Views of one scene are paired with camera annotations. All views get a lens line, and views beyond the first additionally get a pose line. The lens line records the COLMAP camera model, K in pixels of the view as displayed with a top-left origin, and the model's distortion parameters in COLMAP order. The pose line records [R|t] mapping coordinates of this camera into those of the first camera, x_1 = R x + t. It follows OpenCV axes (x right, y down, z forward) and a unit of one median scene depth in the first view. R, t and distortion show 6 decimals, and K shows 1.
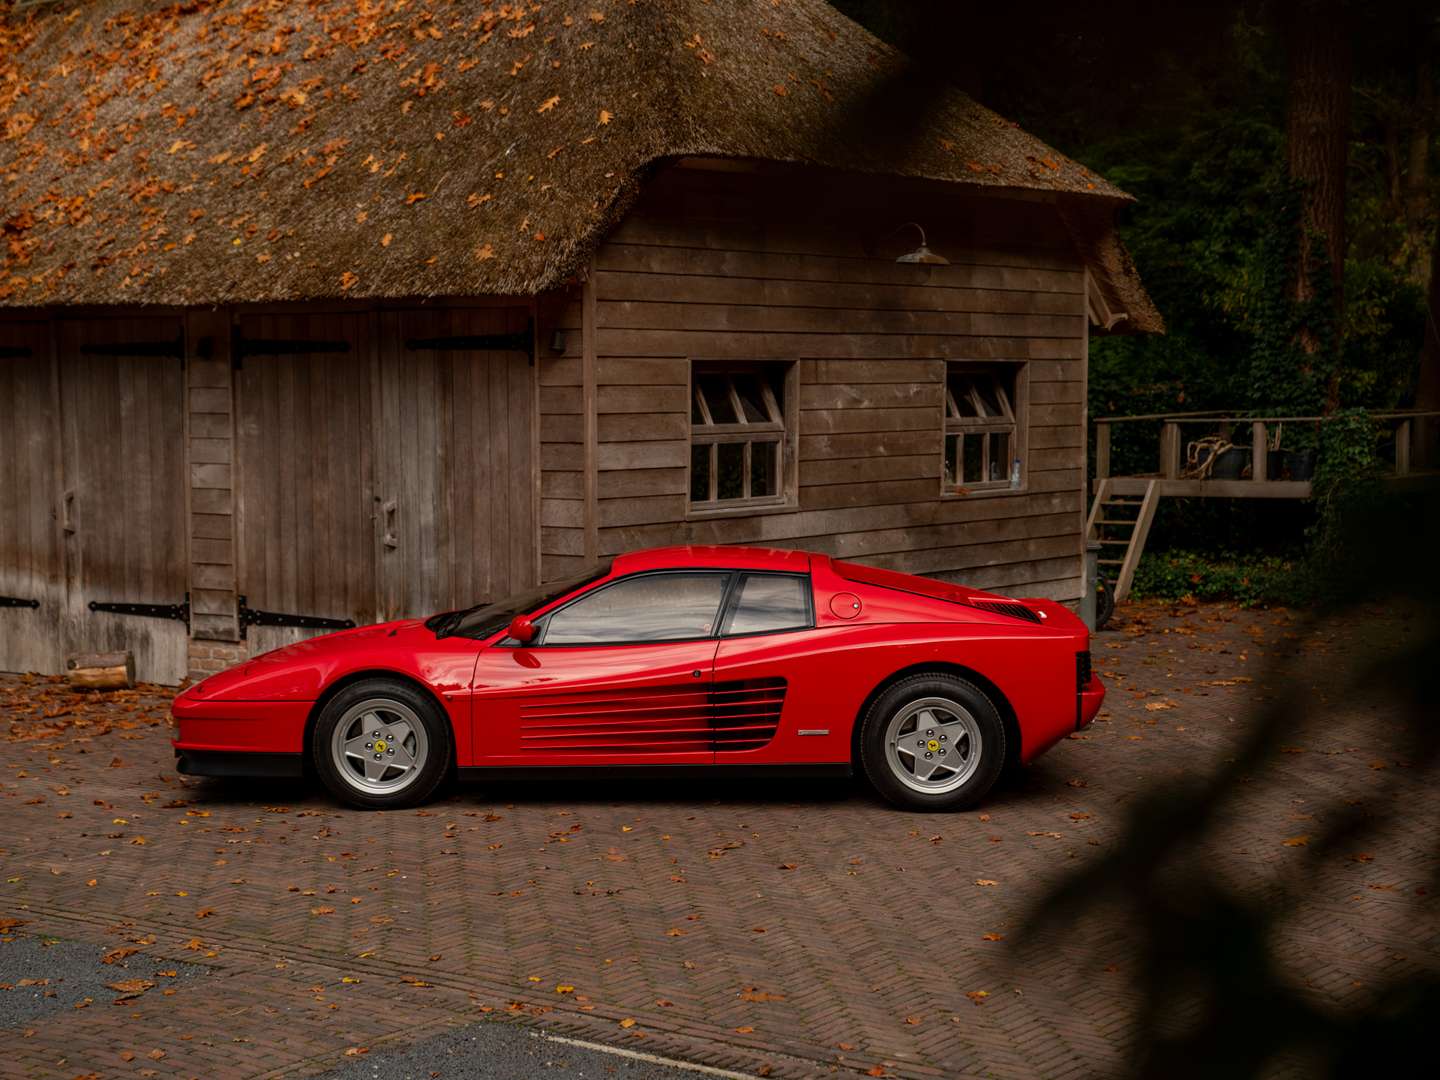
lens RADIAL K [[2462.6, 0, 720.0], [0, 2462.6, 540.0], [0, 0, 1]] dist [0.223184, 0.304774]
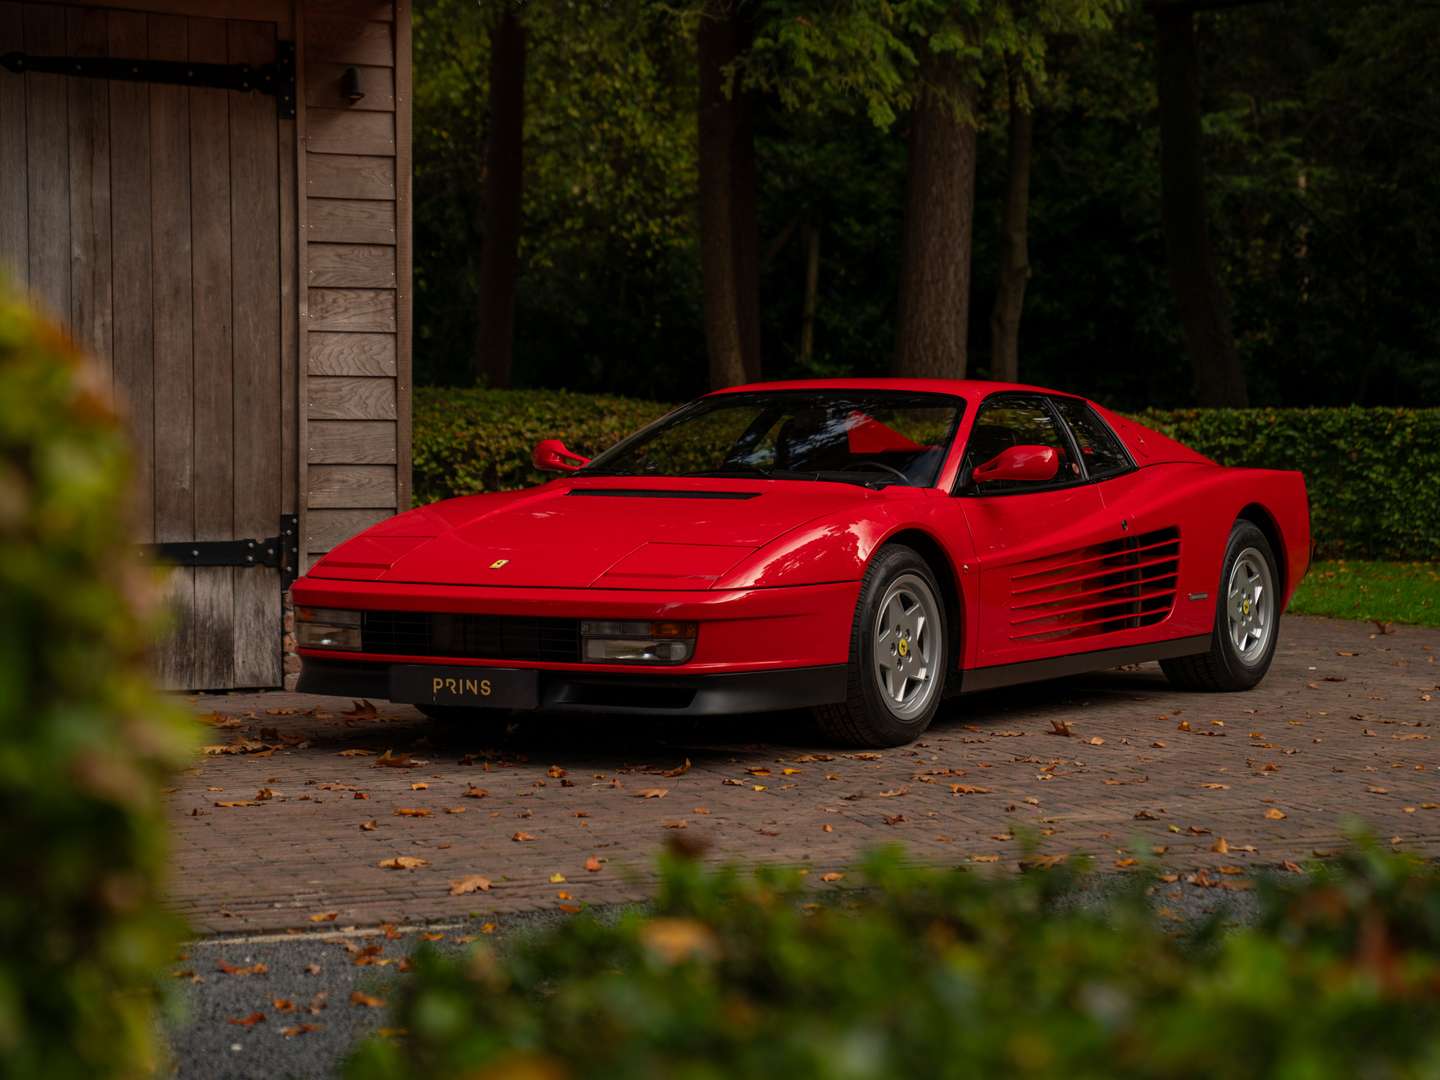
lens RADIAL K [[3010.9, 0, 731.8], [0, 3010.9, 539.7], [0, 0, 1]] dist [0.342964, 0.362943]
pose [[0.505437, -0.016602, 0.862704, -0.621829], [0.050501, 0.998670, -0.010369, 0.045083], [-0.861385, 0.048809, 0.505603, 0.463546]]
